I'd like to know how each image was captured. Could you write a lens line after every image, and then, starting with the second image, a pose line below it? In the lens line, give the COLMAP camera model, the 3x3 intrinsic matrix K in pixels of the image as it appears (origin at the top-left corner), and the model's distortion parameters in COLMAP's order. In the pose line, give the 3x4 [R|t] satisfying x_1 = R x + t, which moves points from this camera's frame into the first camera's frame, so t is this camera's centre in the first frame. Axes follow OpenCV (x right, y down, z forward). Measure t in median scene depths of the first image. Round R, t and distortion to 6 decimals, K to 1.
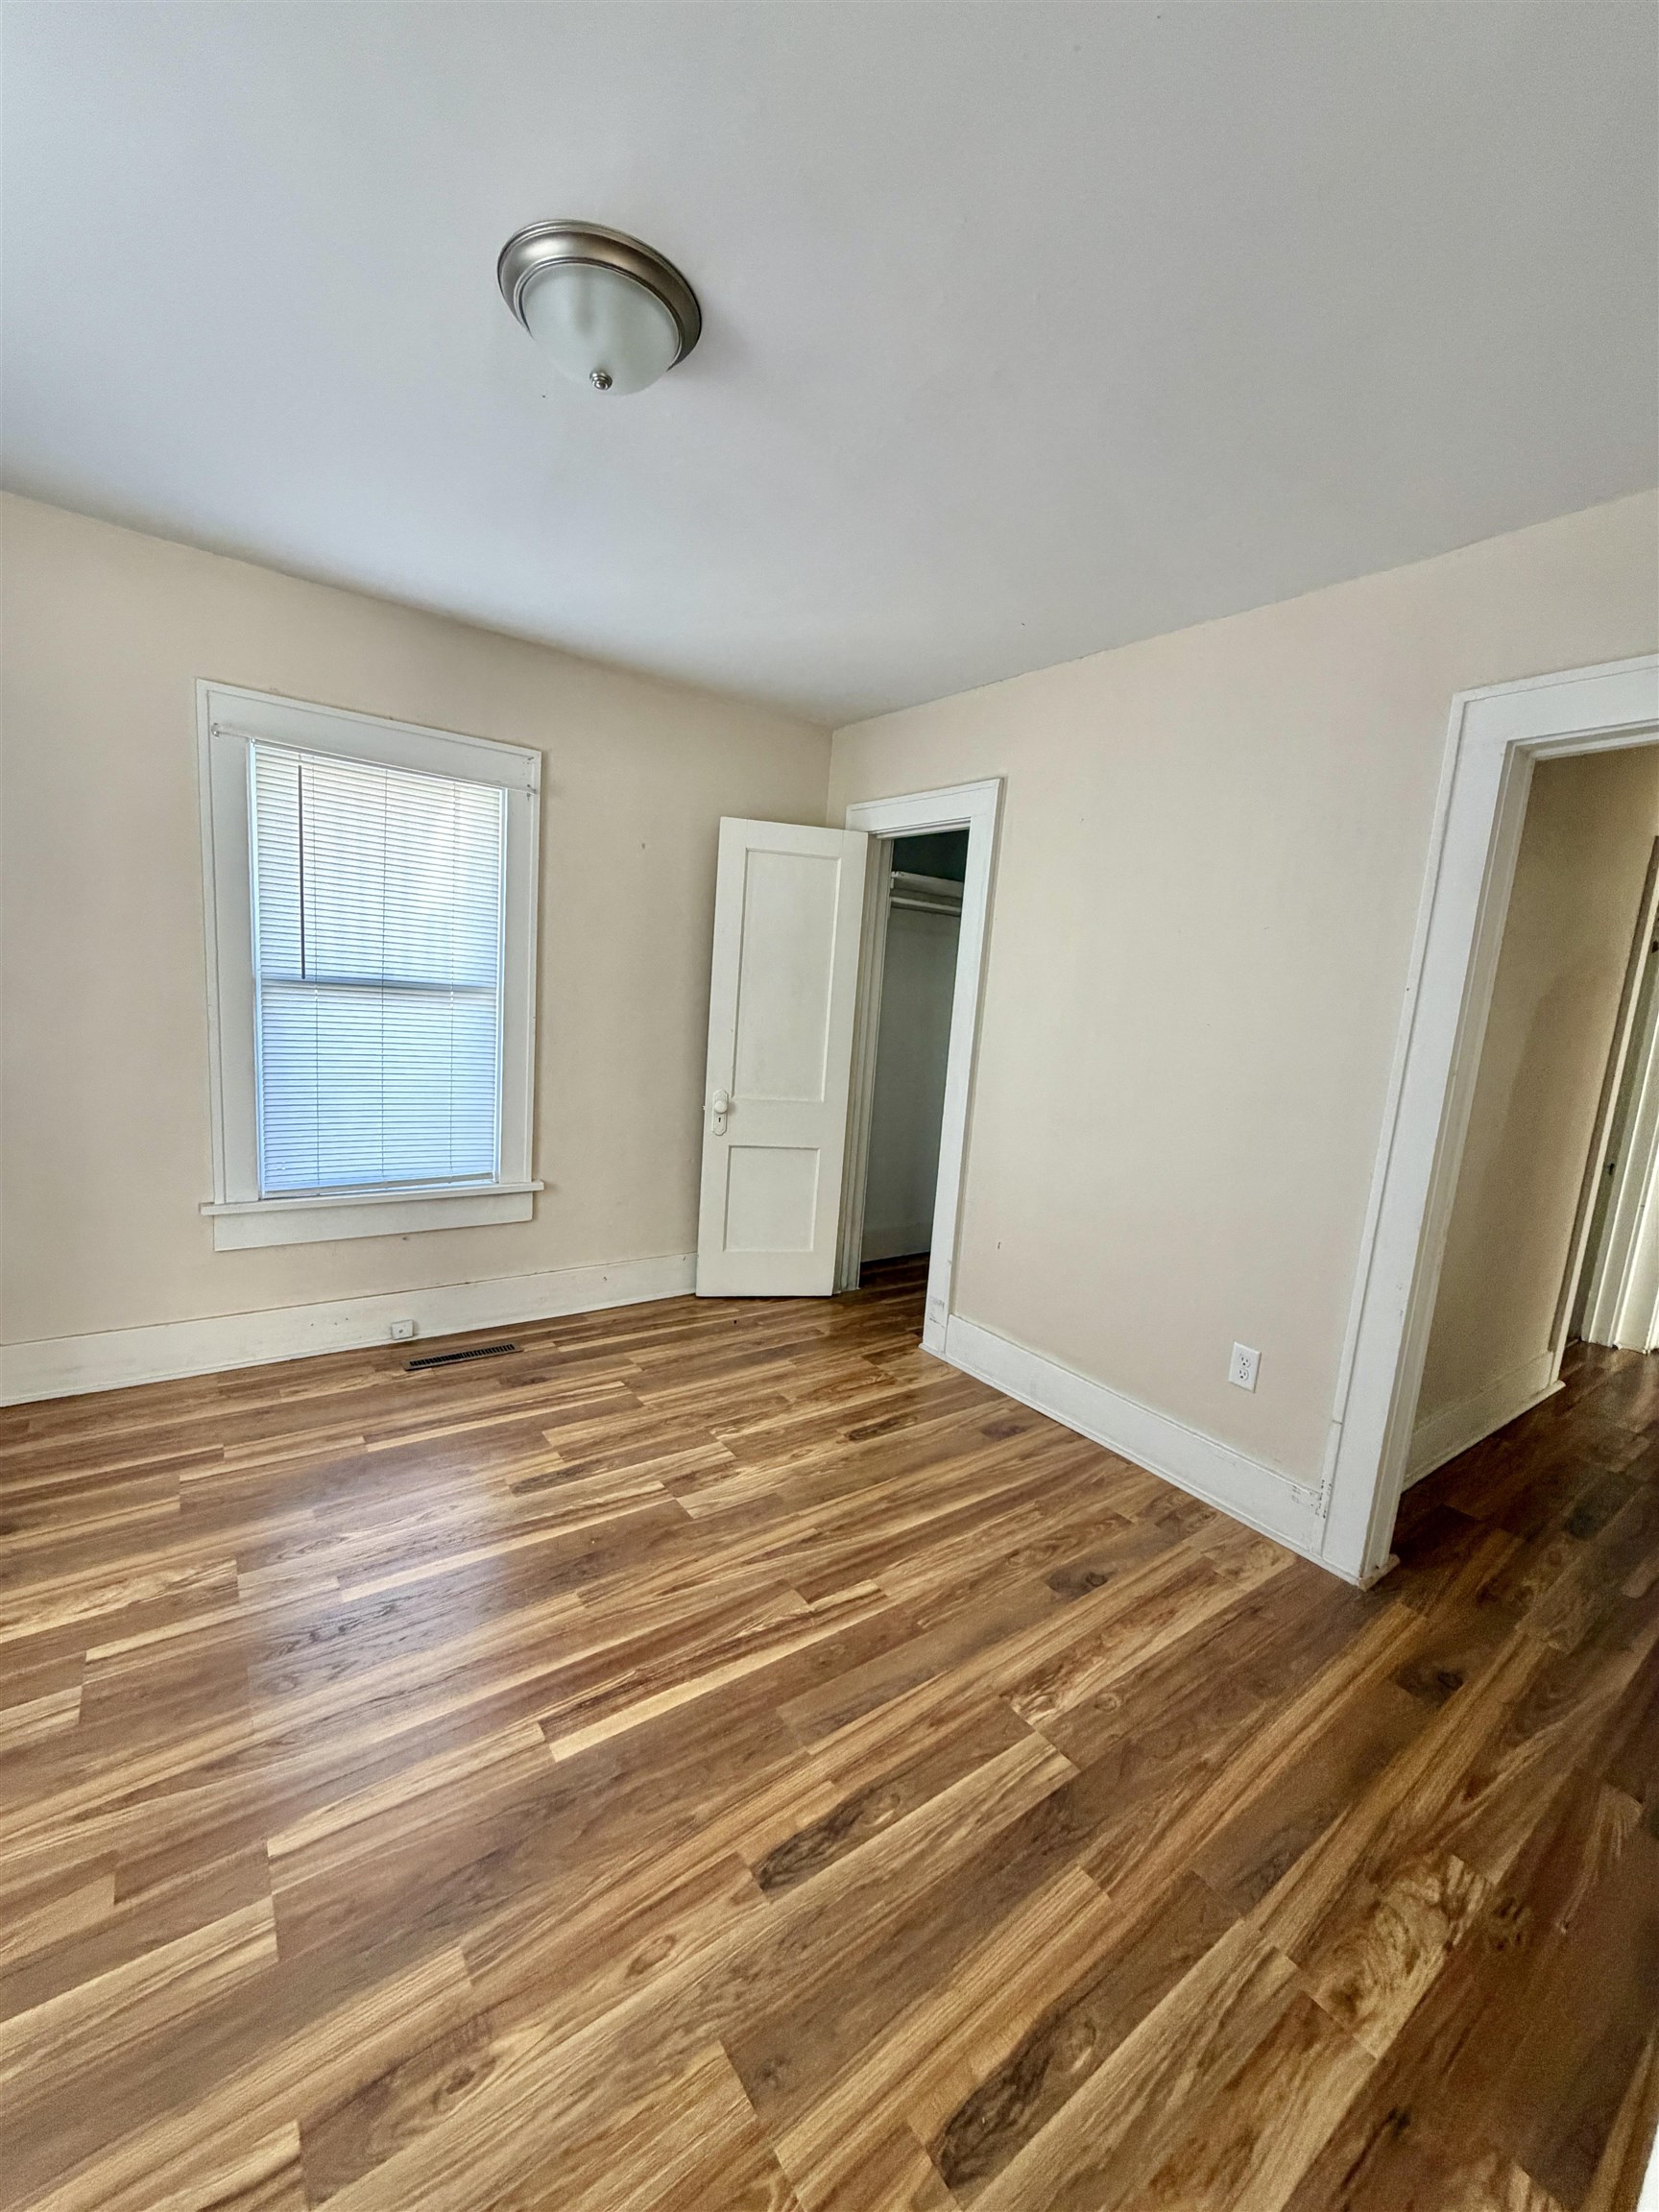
lens RADIAL K [[898.9, 0, 828.3], [0, 898.9, 1105.5], [0, 0, 1]] dist [-0.000883, 0.000358]
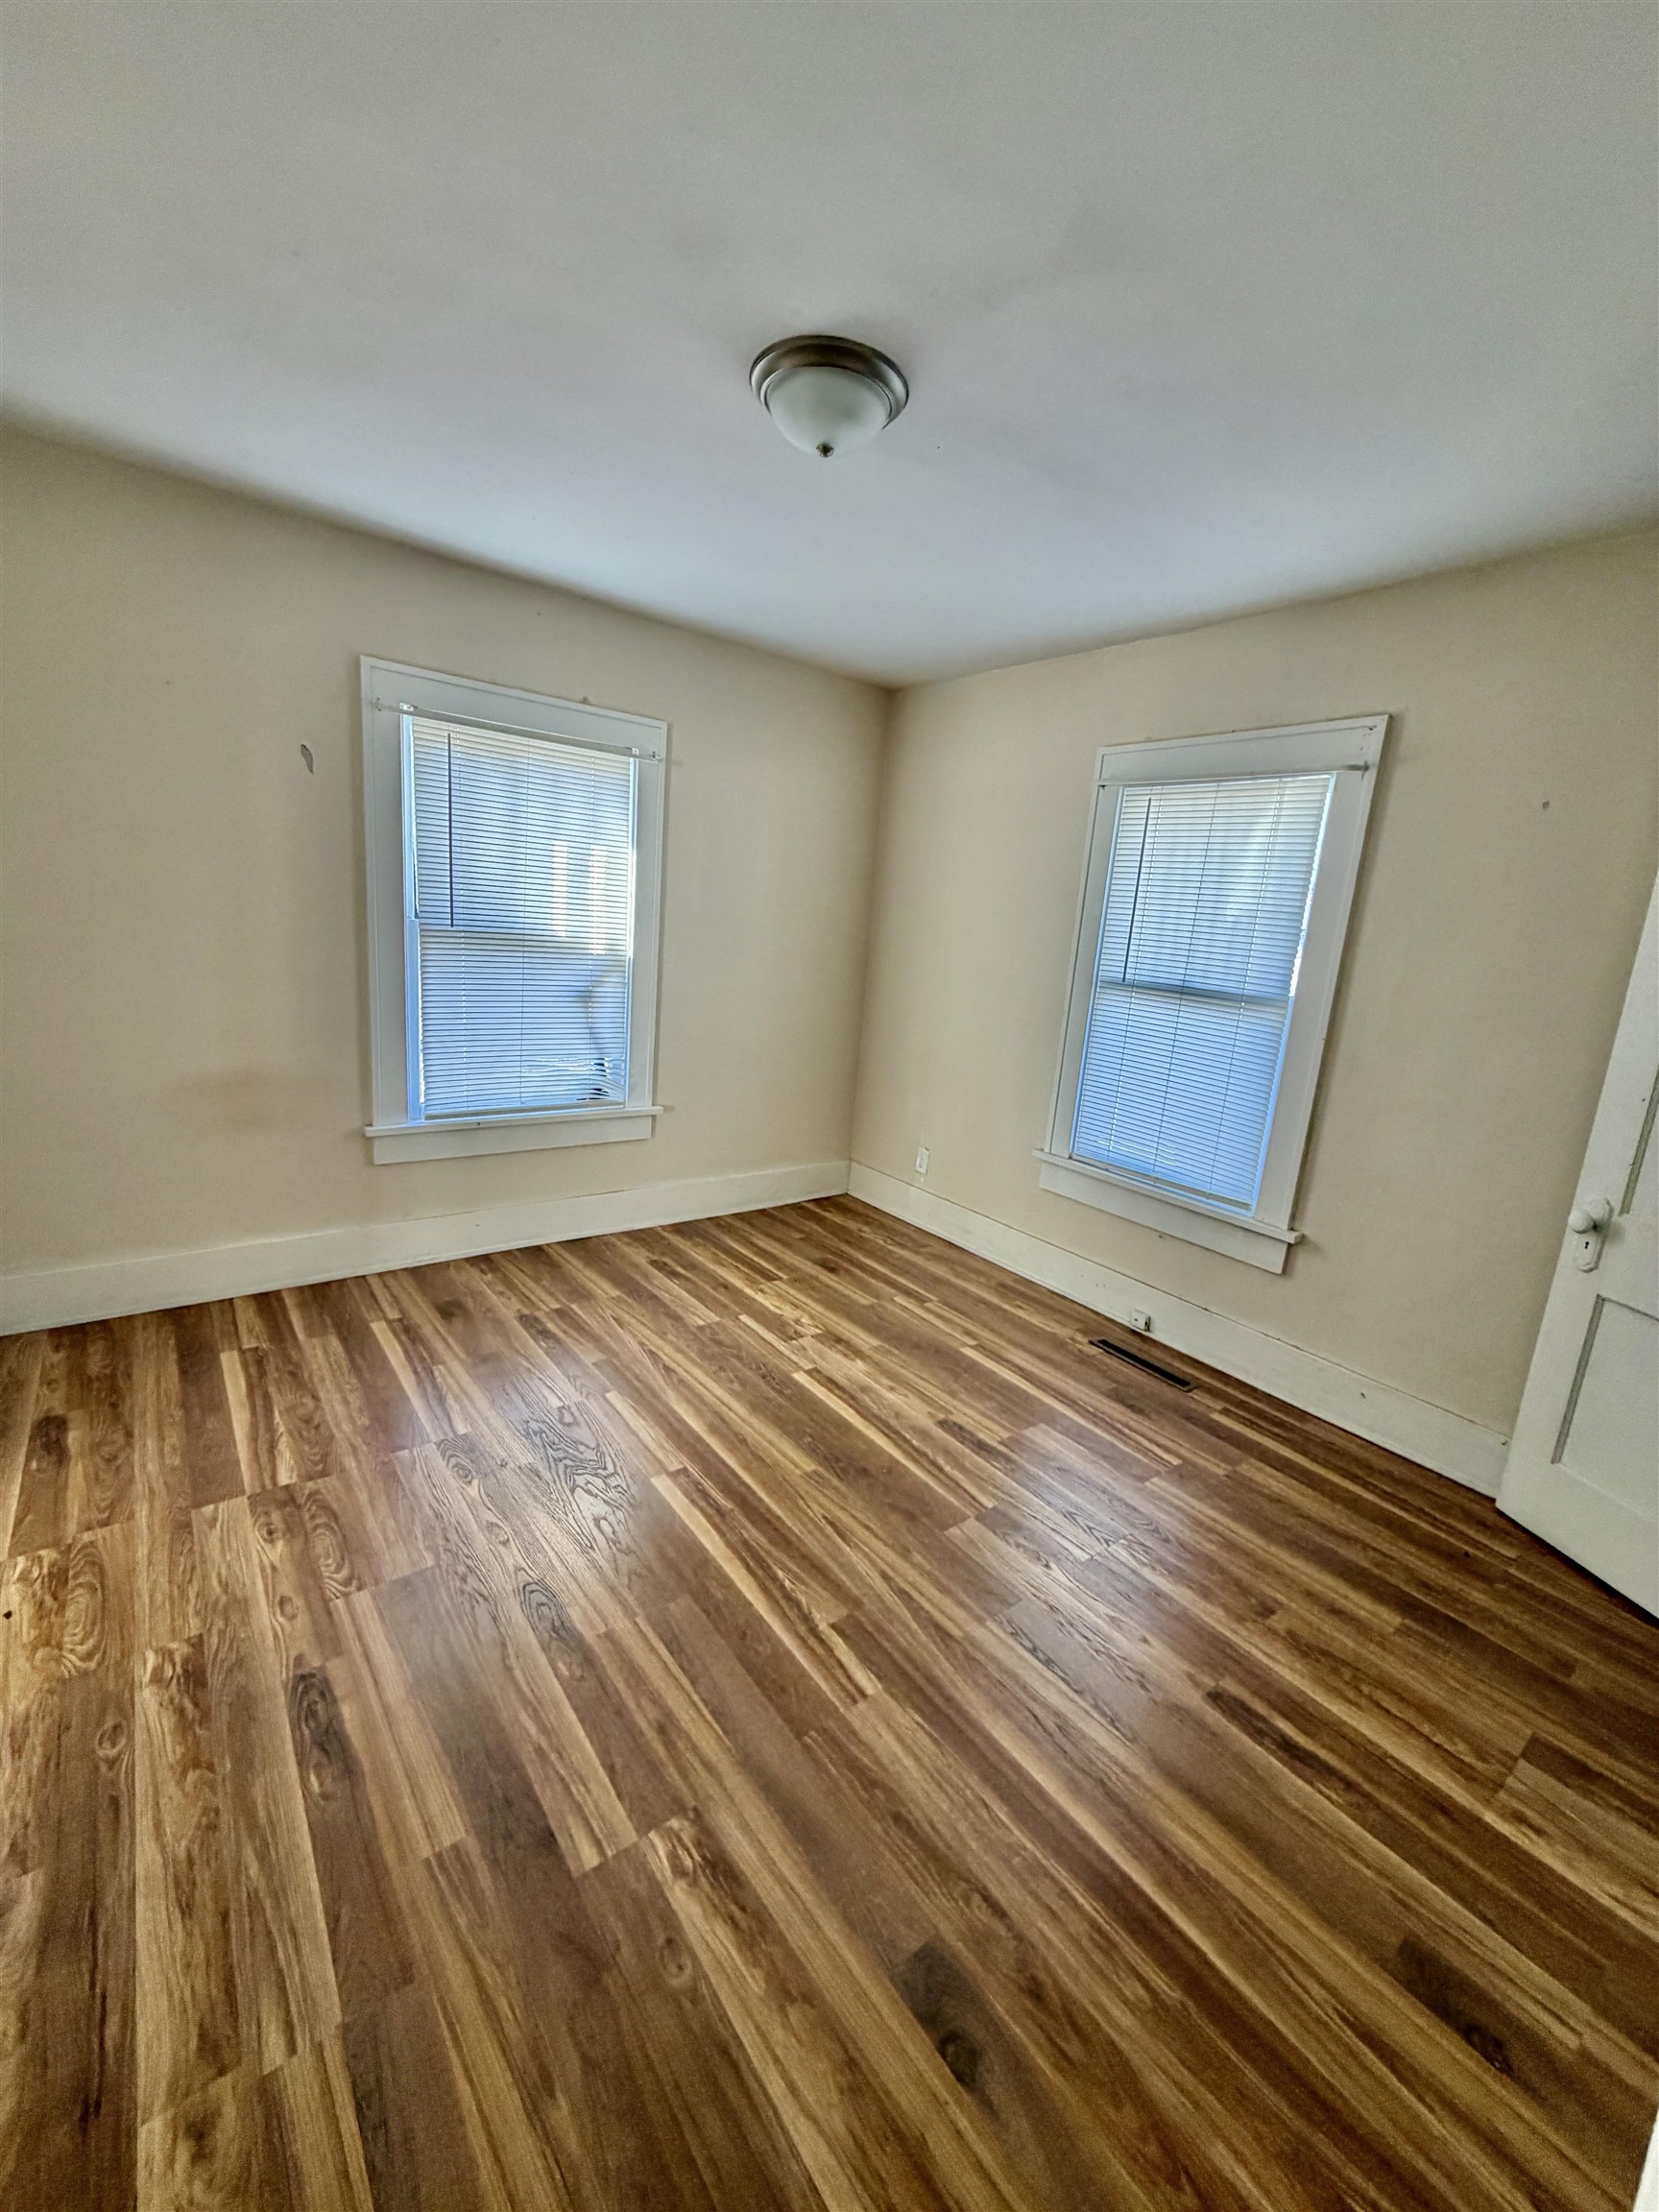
lens RADIAL K [[898.9, 0, 828.3], [0, 898.9, 1105.5], [0, 0, 1]] dist [-0.000883, 0.000358]
pose [[0.012923, 0.133648, -0.990945, 0.691969], [-0.219088, 0.967325, 0.127605, -0.060186], [0.975619, 0.215455, 0.041781, 0.724697]]
